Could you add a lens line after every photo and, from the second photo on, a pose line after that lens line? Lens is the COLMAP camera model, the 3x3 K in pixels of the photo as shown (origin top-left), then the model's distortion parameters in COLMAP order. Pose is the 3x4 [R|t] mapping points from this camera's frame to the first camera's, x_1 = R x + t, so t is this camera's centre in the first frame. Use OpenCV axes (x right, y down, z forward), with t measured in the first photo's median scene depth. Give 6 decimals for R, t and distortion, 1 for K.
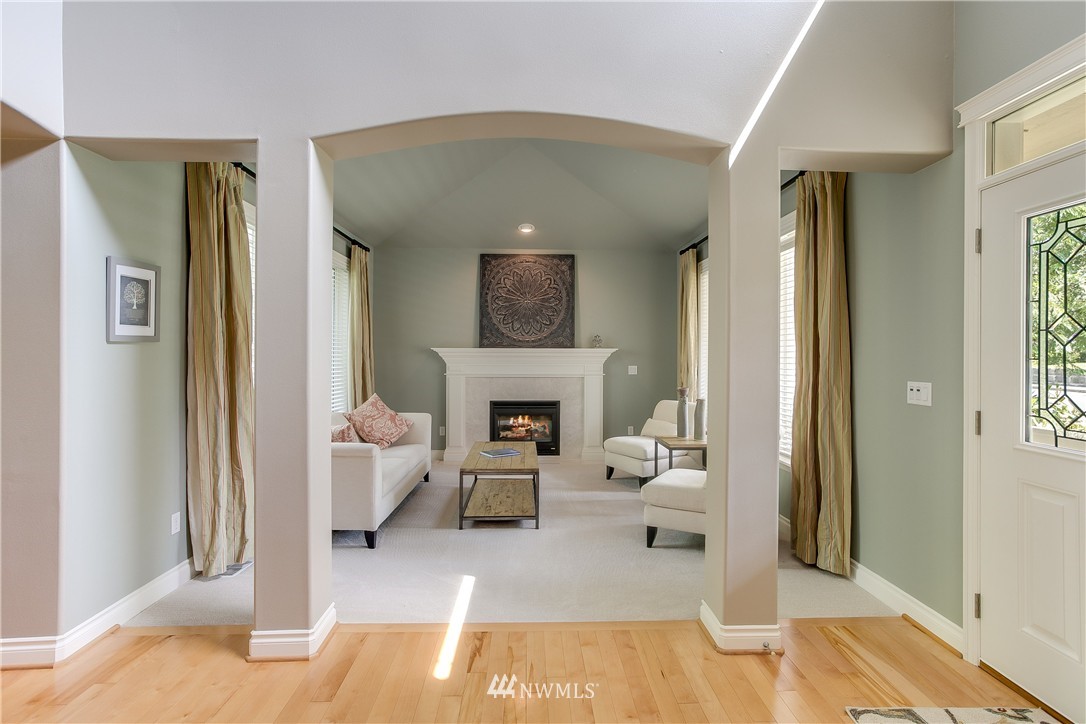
lens RADIAL K [[522.7, 0, 546.4], [0, 522.7, 353.6], [0, 0, 1]] dist [-0.017988, 0.004445]
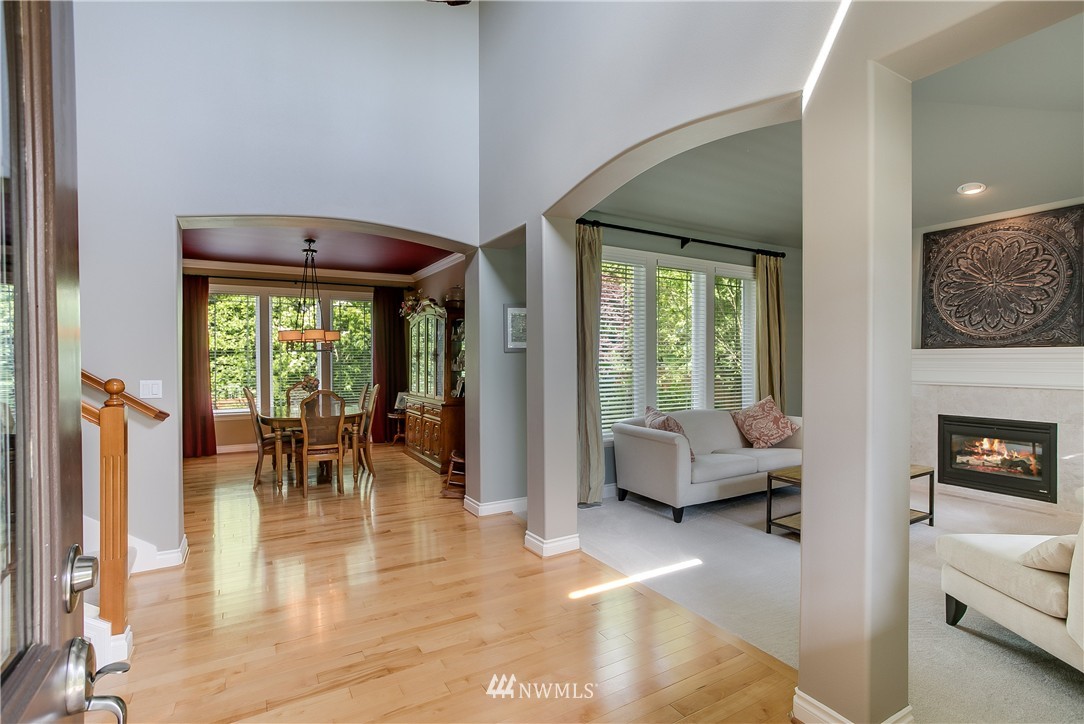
lens RADIAL K [[521.7, 0, 541.3], [0, 521.7, 364.5], [0, 0, 1]] dist [-0.017988, 0.004445]
pose [[0.488447, 0.003530, -0.872586, 0.287890], [0.007368, 0.999939, 0.008169, 0.002581], [0.872562, -0.010419, 0.488392, 0.084460]]
